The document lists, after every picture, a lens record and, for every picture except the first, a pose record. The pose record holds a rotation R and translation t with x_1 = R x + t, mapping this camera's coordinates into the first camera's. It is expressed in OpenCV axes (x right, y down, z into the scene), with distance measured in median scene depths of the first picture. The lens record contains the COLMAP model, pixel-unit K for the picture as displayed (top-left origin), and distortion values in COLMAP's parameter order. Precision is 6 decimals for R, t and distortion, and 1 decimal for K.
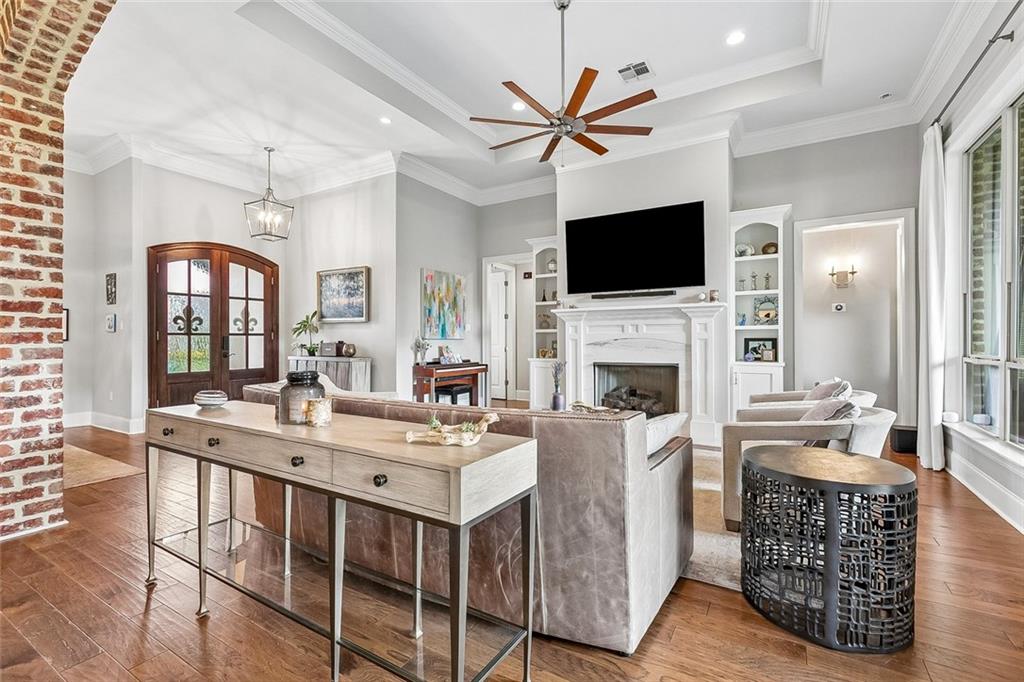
lens RADIAL K [[456.2, 0, 507.6], [0, 456.2, 336.4], [0, 0, 1]] dist [-0.000555, -0.000163]
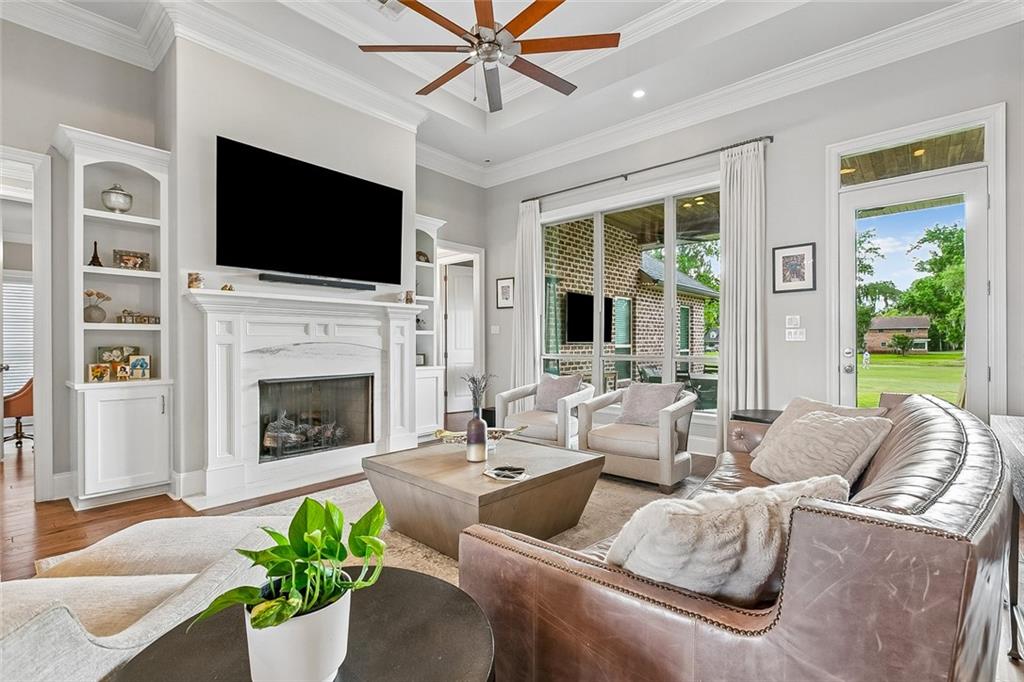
lens RADIAL K [[465.7, 0, 510.2], [0, 465.7, 347.1], [0, 0, 1]] dist [-0.000384, -0.000343]
pose [[0.164561, -0.004211, 0.986358, -0.424023], [-0.003391, 0.999983, 0.004835, 0.006989], [-0.986361, -0.004140, 0.164544, 0.601711]]
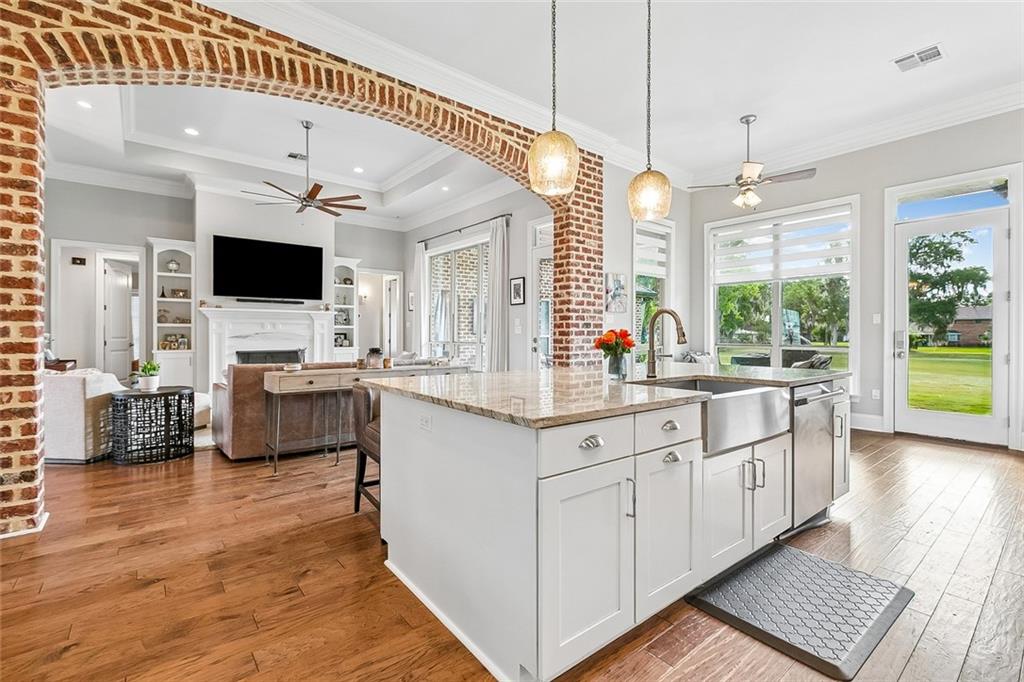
lens RADIAL K [[456.2, 0, 507.6], [0, 456.2, 336.4], [0, 0, 1]] dist [-0.000555, -0.000163]
pose [[0.333917, -0.003448, 0.942596, -0.823350], [-0.009543, 0.999930, 0.007038, -0.001272], [-0.942554, -0.011345, 0.333860, -0.146864]]
